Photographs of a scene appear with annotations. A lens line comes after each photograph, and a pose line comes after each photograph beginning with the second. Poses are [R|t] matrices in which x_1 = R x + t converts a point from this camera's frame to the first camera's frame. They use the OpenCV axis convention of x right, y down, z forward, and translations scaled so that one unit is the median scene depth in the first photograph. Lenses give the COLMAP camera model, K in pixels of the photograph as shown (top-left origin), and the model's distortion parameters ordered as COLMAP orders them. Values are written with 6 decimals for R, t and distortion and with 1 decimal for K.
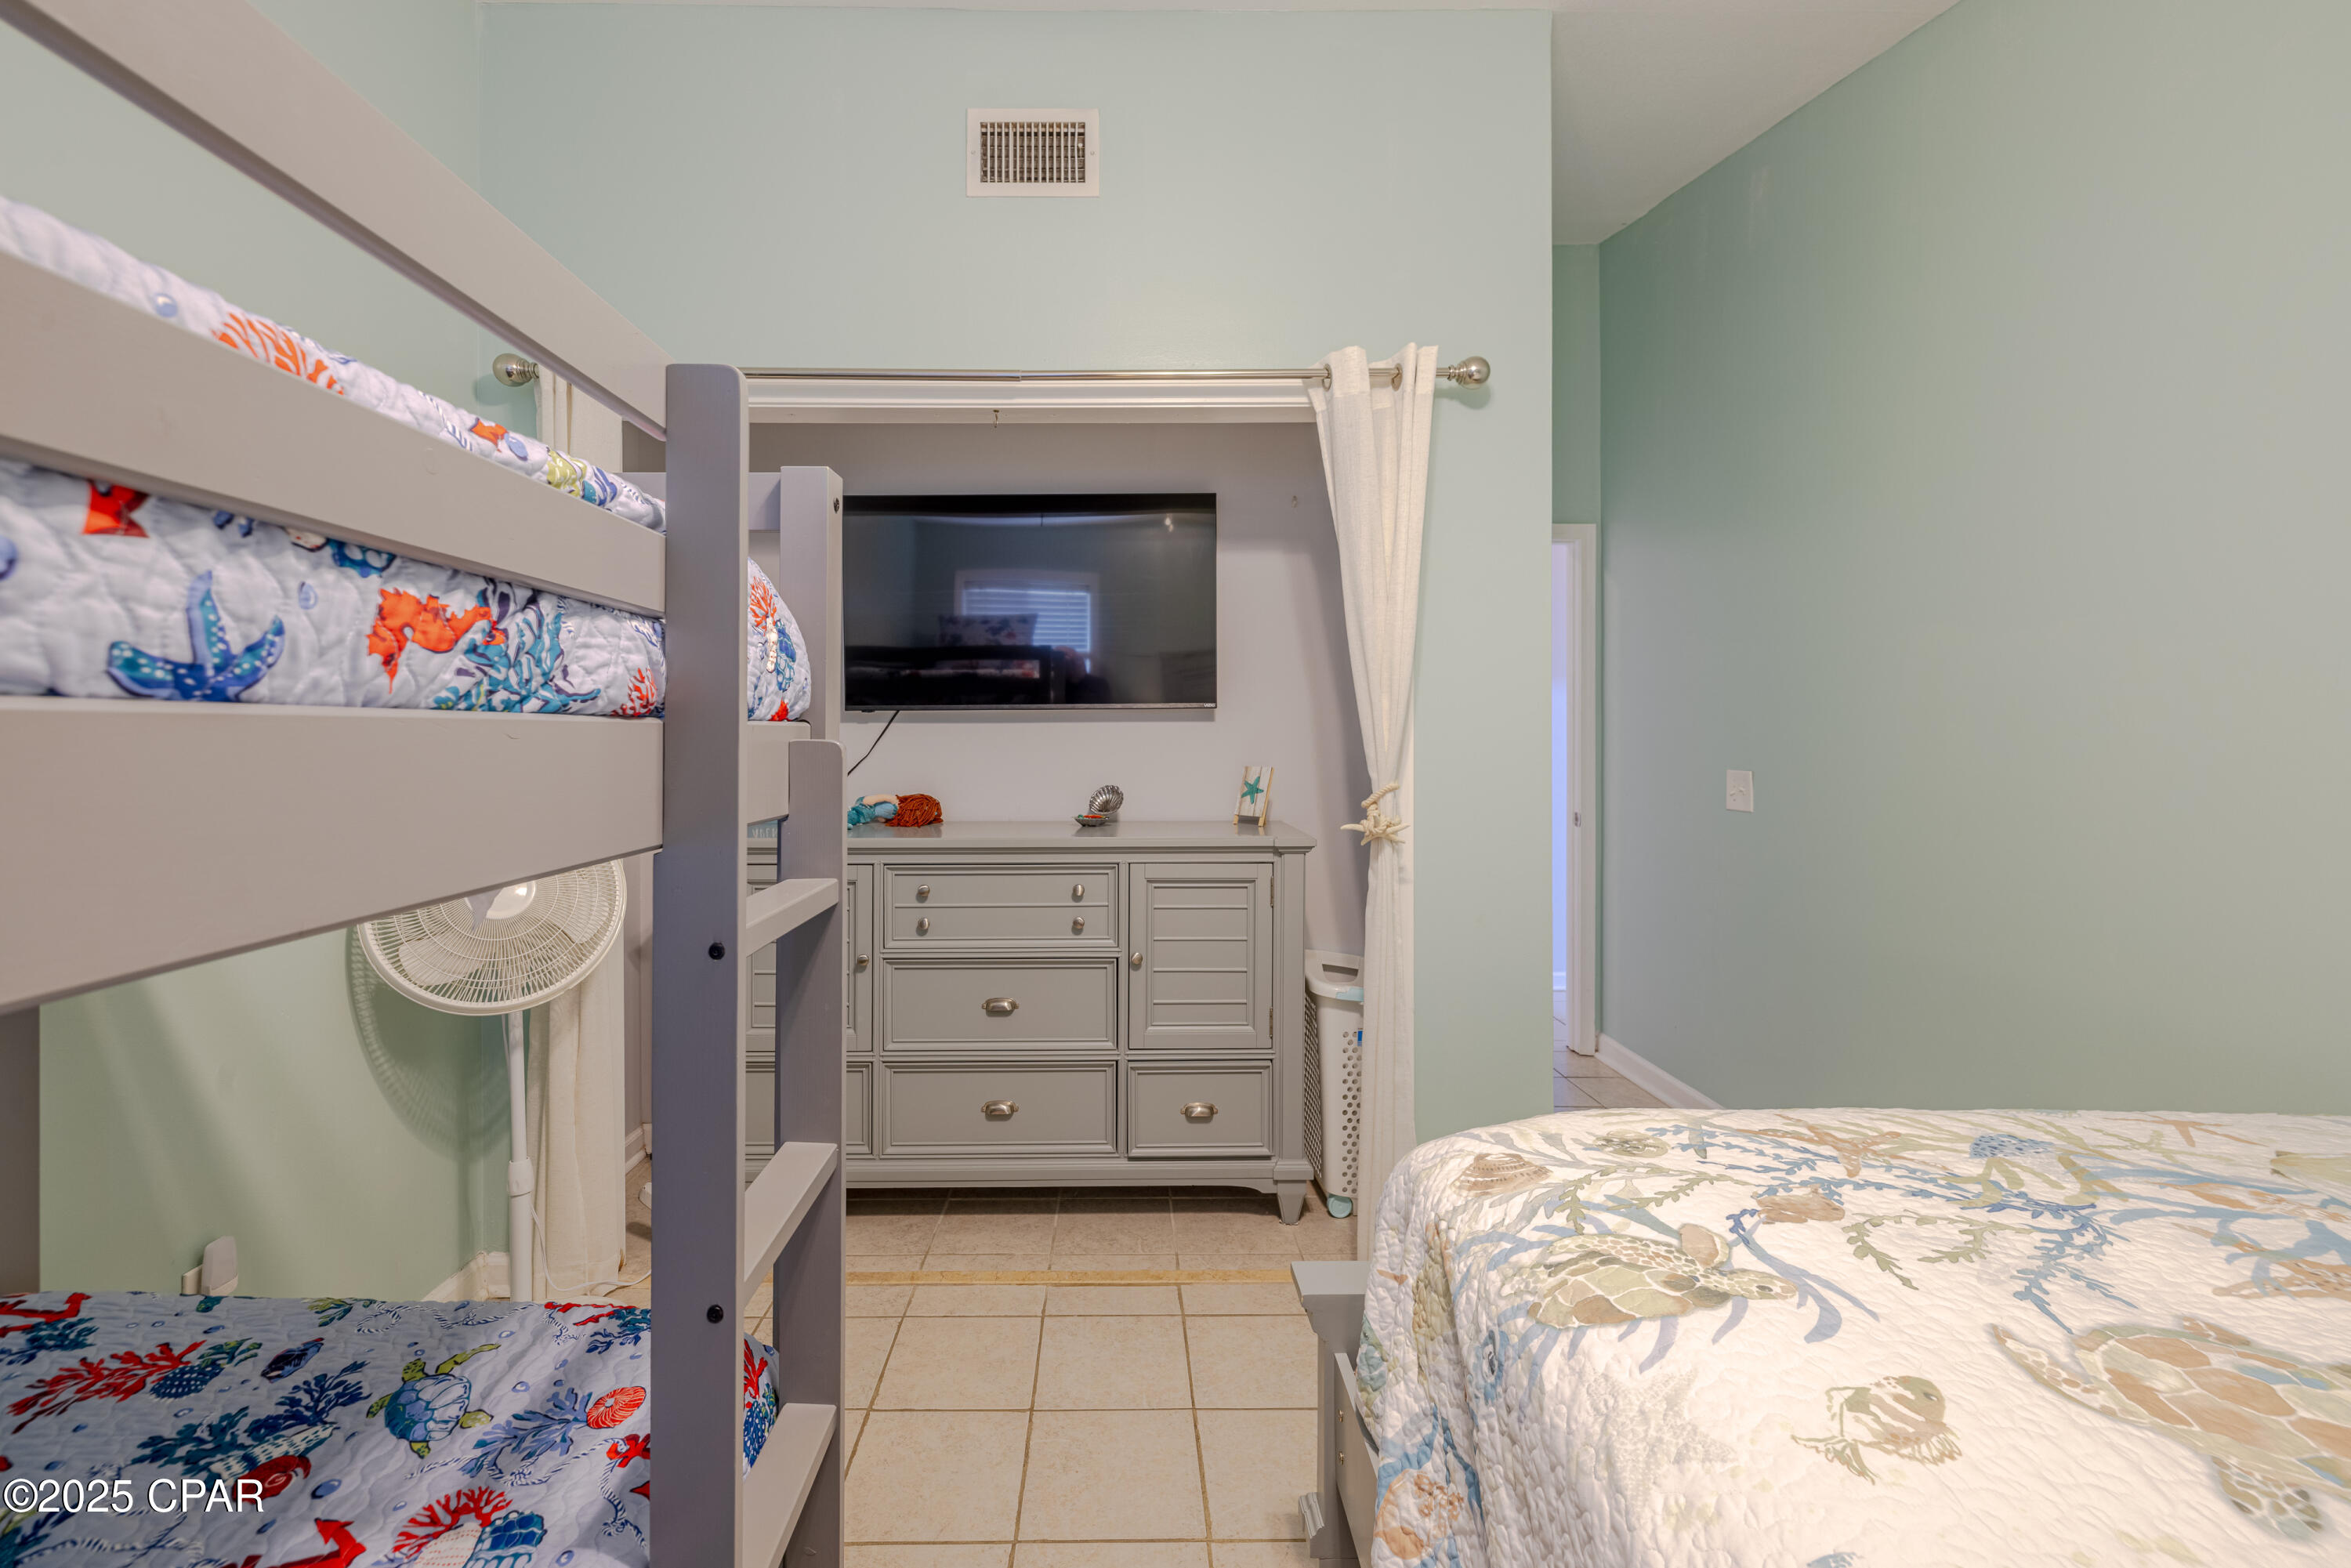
lens RADIAL K [[1000.4, 0, 1108.4], [0, 1000.4, 737.8], [0, 0, 1]] dist [0.000126, 0.000034]
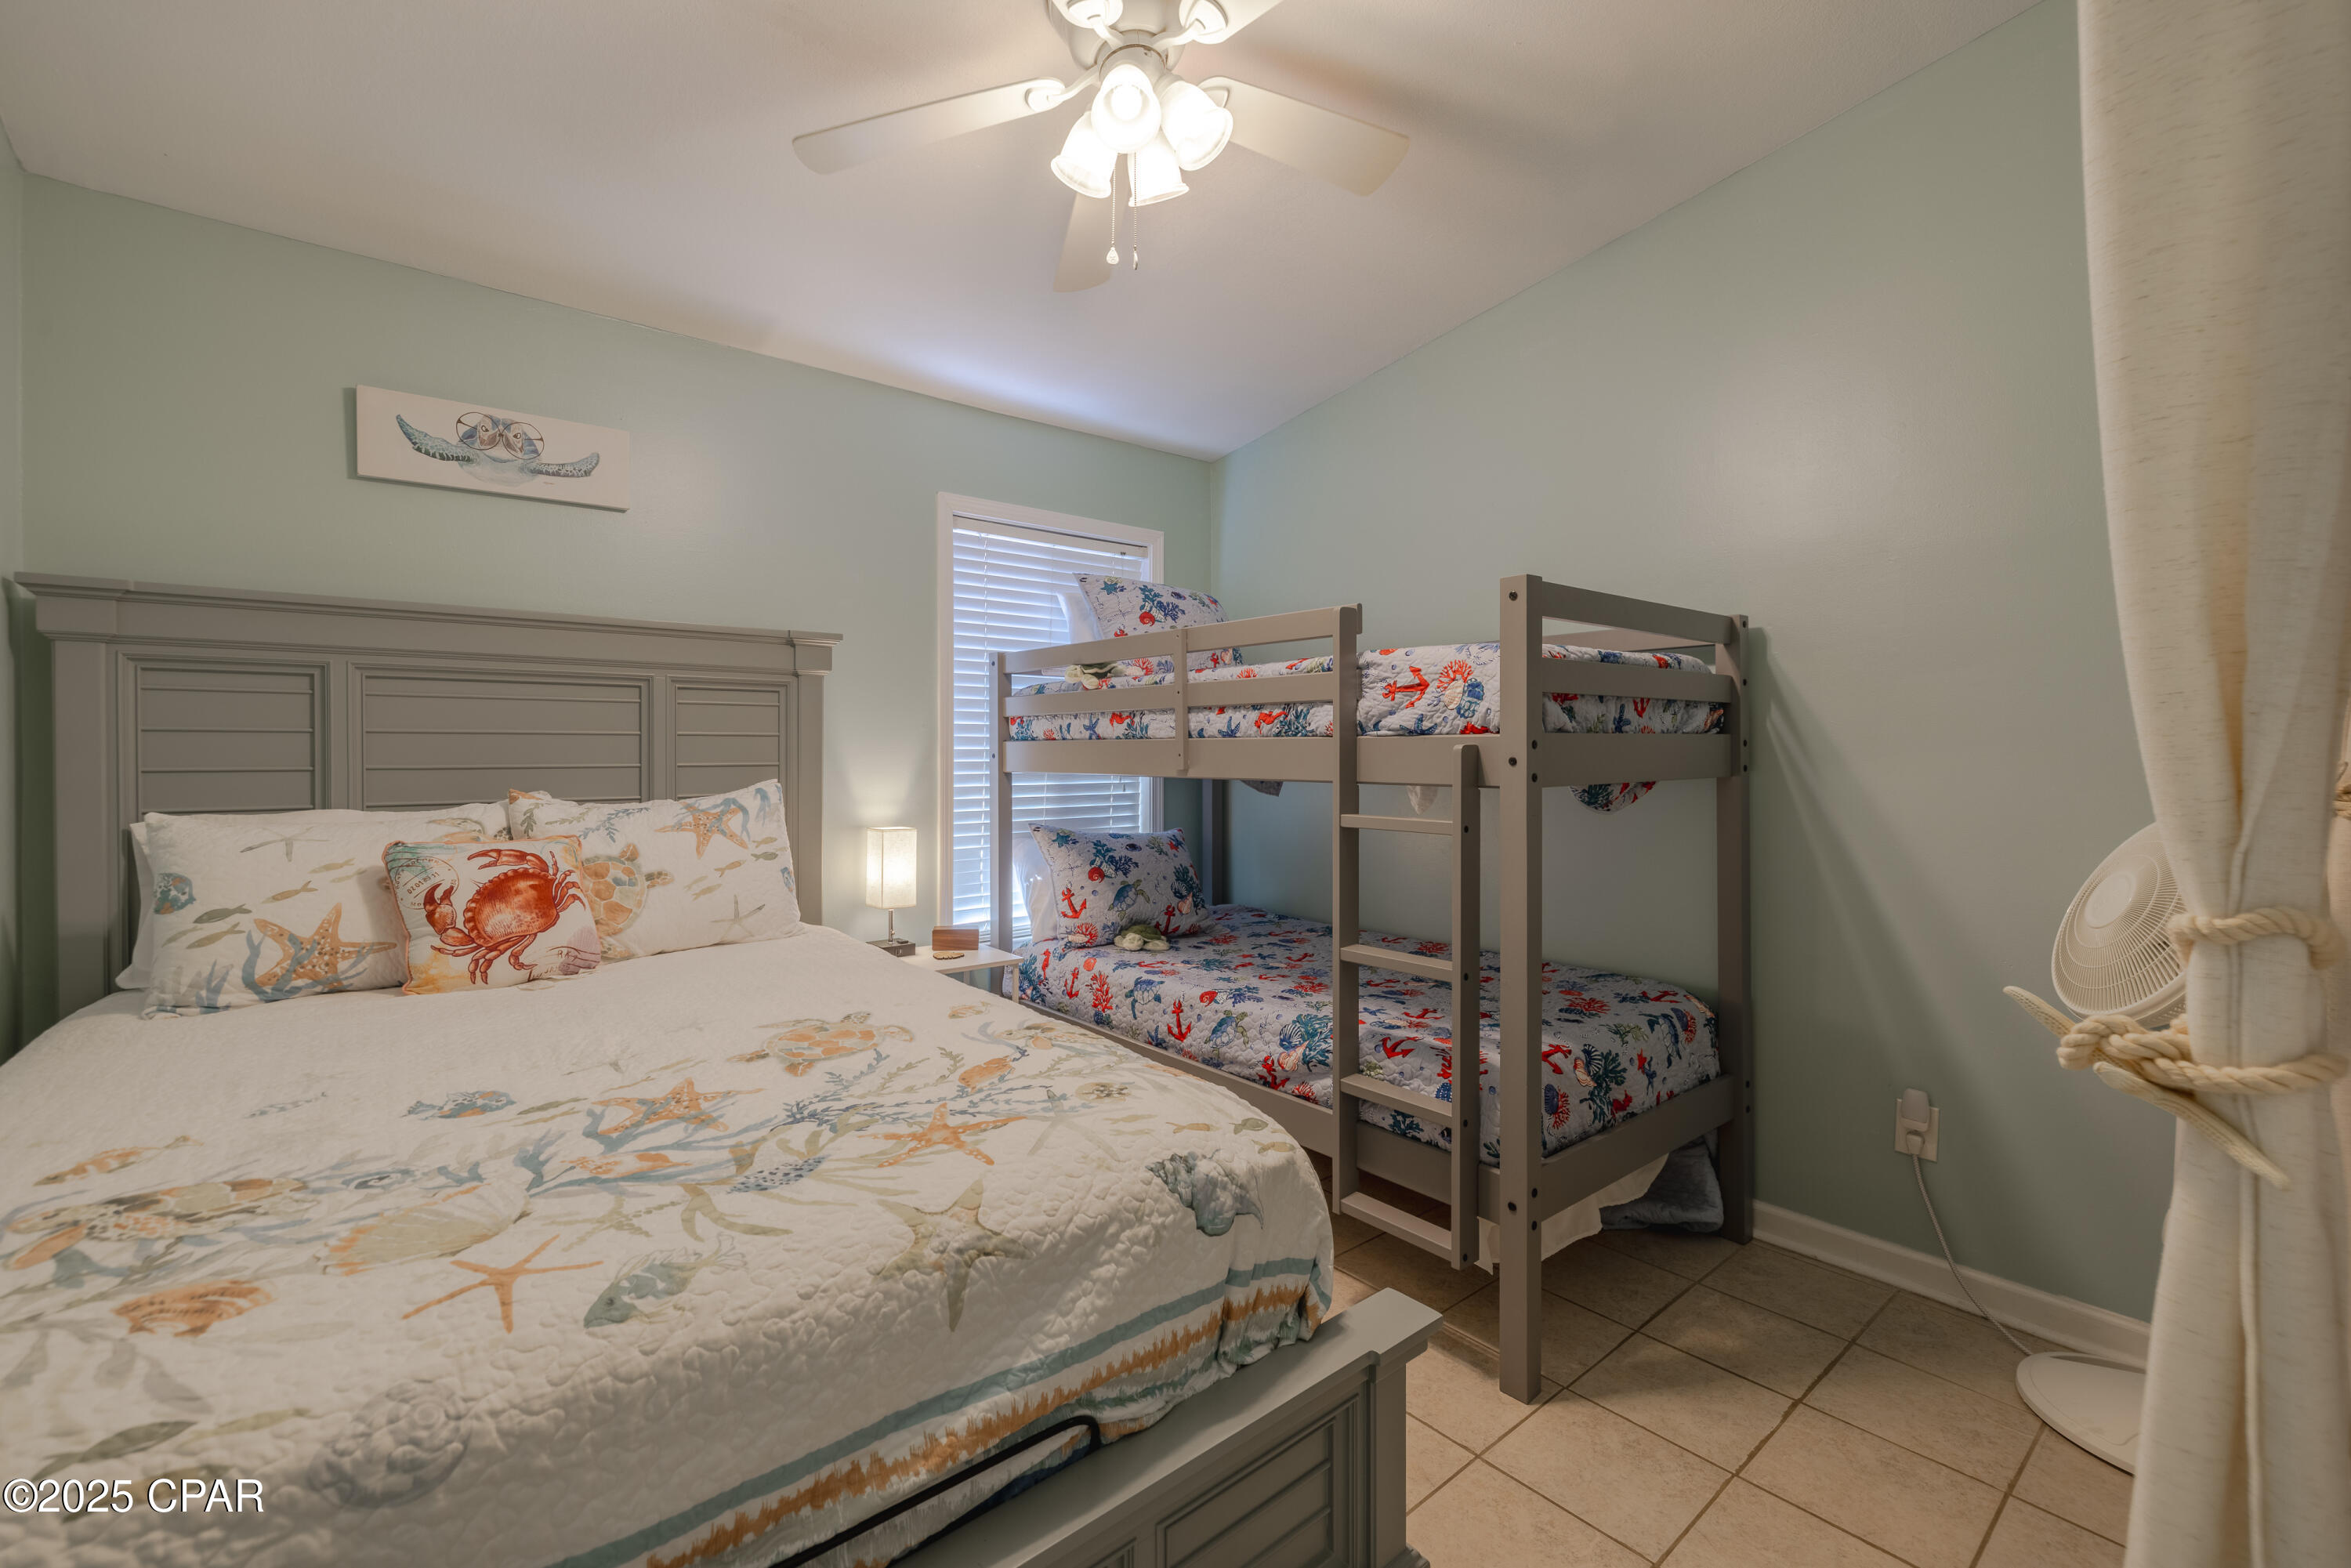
lens RADIAL K [[1000.4, 0, 1161.8], [0, 1000.4, 764.2], [0, 0, 1]] dist [0.000126, 0.000034]
pose [[-0.756376, 0.011378, -0.654038, 1.437268], [0.000343, 0.999855, 0.016997, 0.008274], [0.654137, 0.012631, -0.756271, 2.248467]]
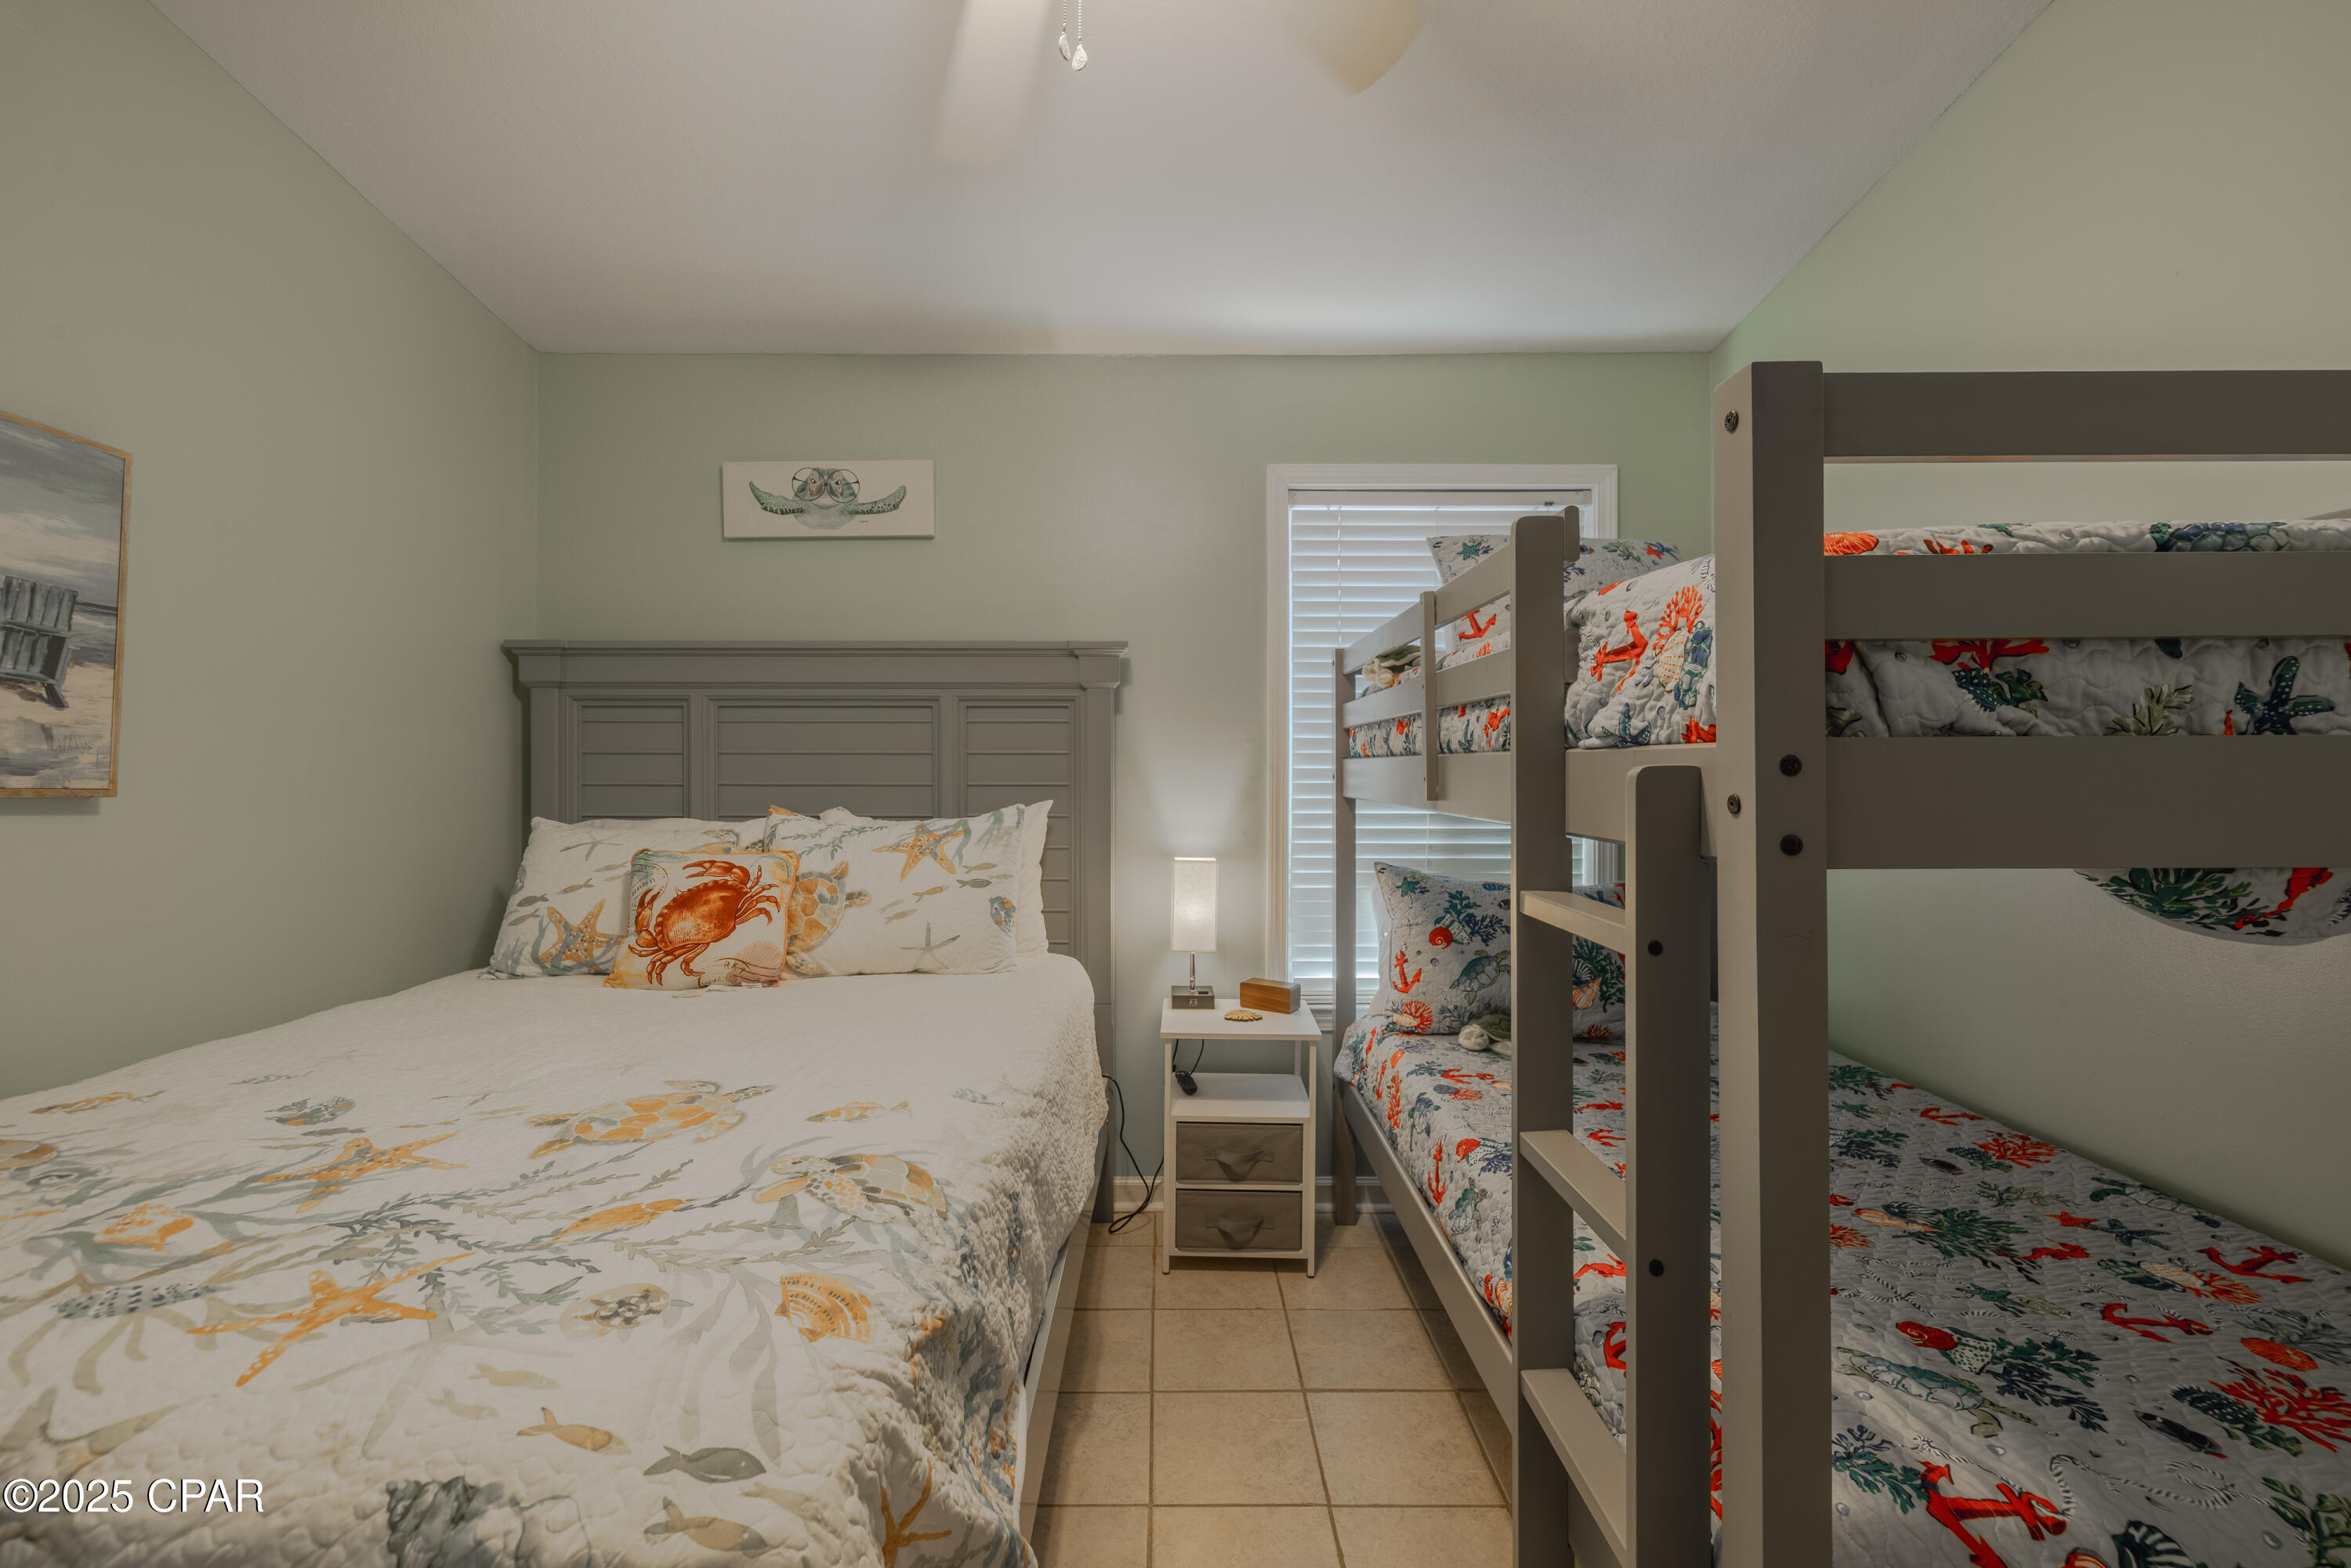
lens RADIAL K [[1000.4, 0, 1164.4], [0, 1000.4, 768.1], [0, 0, 1]] dist [0.000126, 0.000034]
pose [[-0.999855, 0.000619, -0.017037, 0.149235], [0.000541, 0.999989, 0.004590, 0.001051], [0.017040, 0.004580, -0.999844, 2.054075]]
